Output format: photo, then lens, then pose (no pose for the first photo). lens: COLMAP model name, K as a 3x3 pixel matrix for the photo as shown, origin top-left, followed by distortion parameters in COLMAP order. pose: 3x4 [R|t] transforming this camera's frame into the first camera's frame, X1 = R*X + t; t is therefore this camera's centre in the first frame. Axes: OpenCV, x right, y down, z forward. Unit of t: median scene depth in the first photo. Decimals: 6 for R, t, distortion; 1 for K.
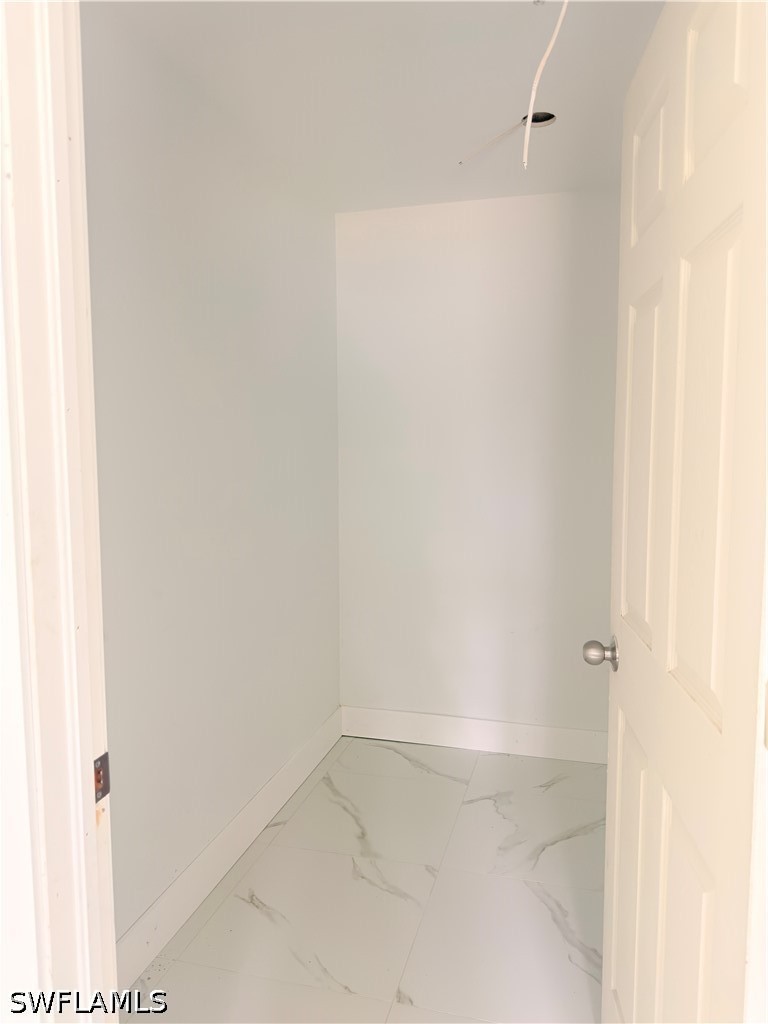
lens RADIAL K [[723.8, 0, 383.7], [0, 723.8, 511.7], [0, 0, 1]] dist [0.052662, -0.057476]
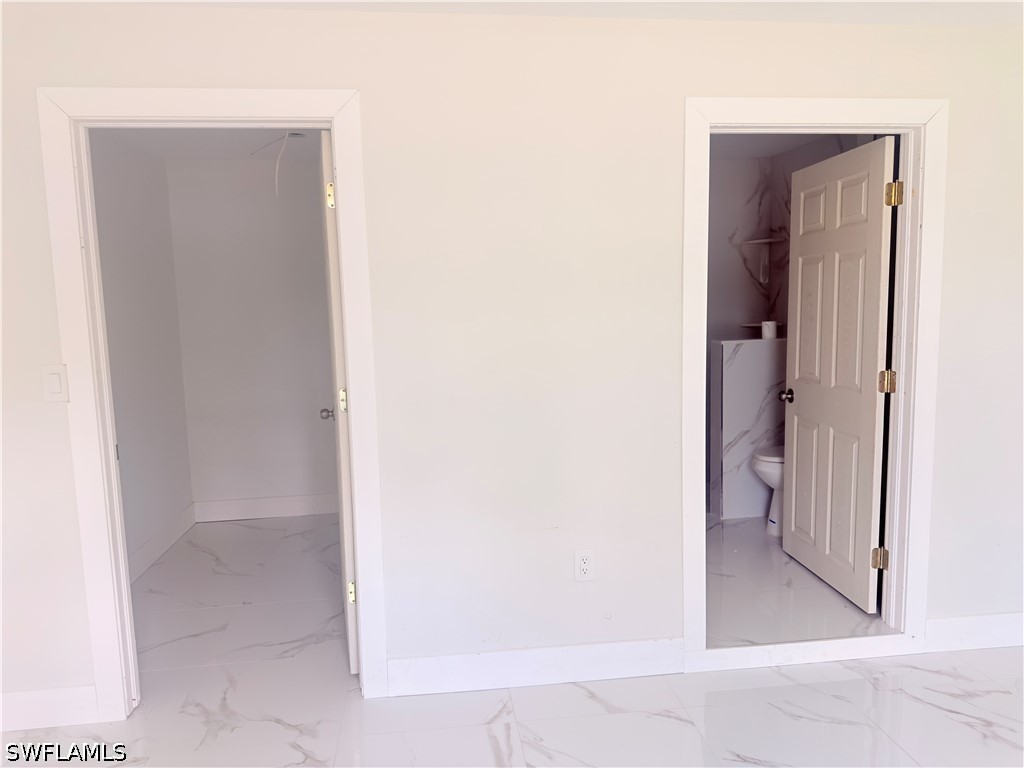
lens RADIAL K [[723.8, 0, 509.8], [0, 723.8, 387.0], [0, 0, 1]] dist [0.052662, -0.057476]
pose [[0.923418, -0.067101, 0.377884, -0.017213], [0.060770, 0.997740, 0.028667, 0.051774], [-0.378953, -0.003508, 0.925409, -0.837481]]
